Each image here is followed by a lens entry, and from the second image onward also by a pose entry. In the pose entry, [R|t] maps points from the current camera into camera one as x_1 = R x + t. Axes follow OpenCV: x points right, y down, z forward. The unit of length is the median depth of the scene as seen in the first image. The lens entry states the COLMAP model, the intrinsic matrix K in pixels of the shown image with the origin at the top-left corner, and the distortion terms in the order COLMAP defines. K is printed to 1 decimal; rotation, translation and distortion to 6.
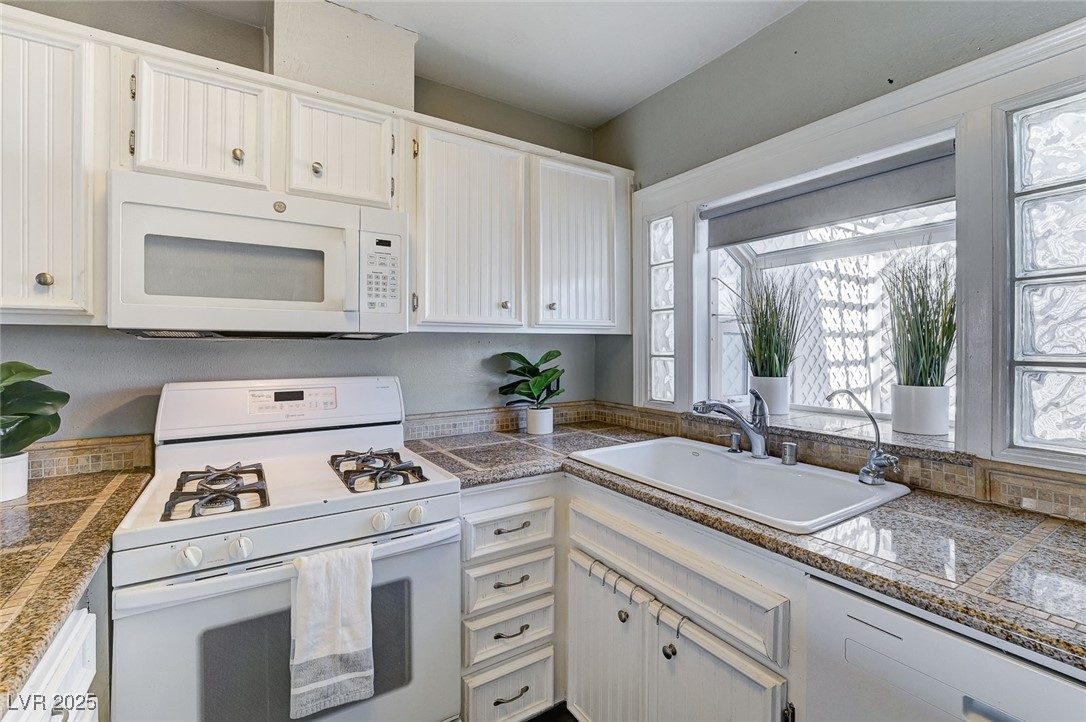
lens RADIAL K [[473.2, 0, 543.4], [0, 473.2, 346.3], [0, 0, 1]] dist [-0.012385, 0.000407]
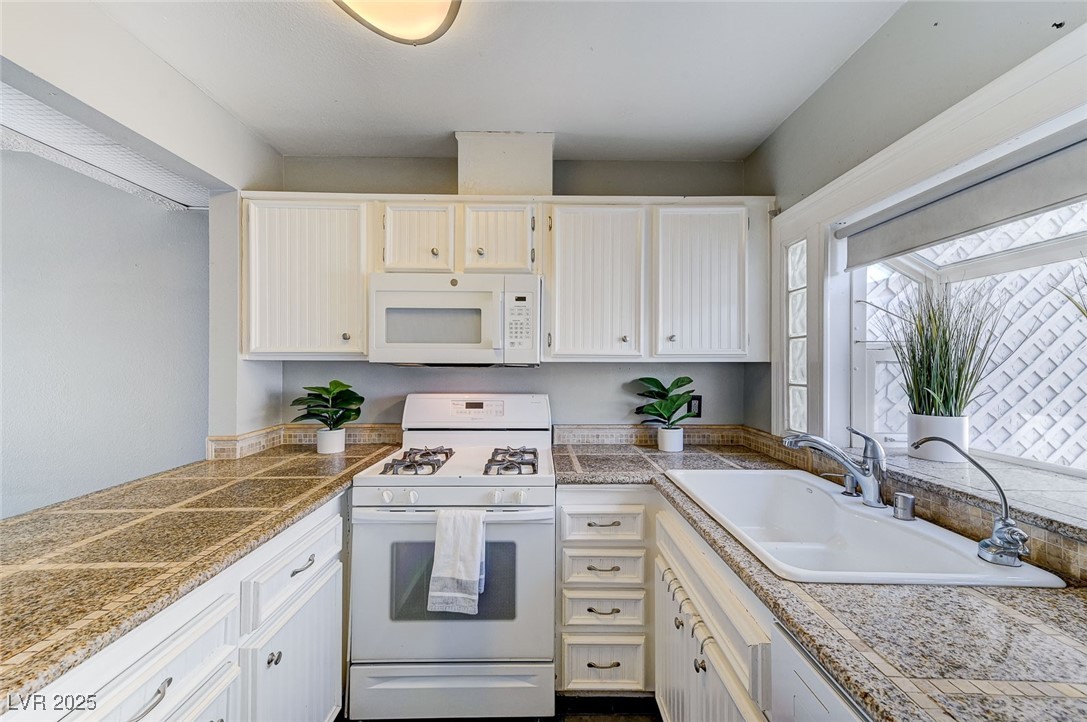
lens RADIAL K [[422.0, 0, 544.8], [0, 422.0, 363.9], [0, 0, 1]] dist [0.018570, 0.001483]
pose [[0.847638, 0.004359, -0.530556, 0.389302], [-0.004455, 0.999989, 0.001098, -0.030463], [0.530556, 0.001433, 0.847649, -0.010877]]
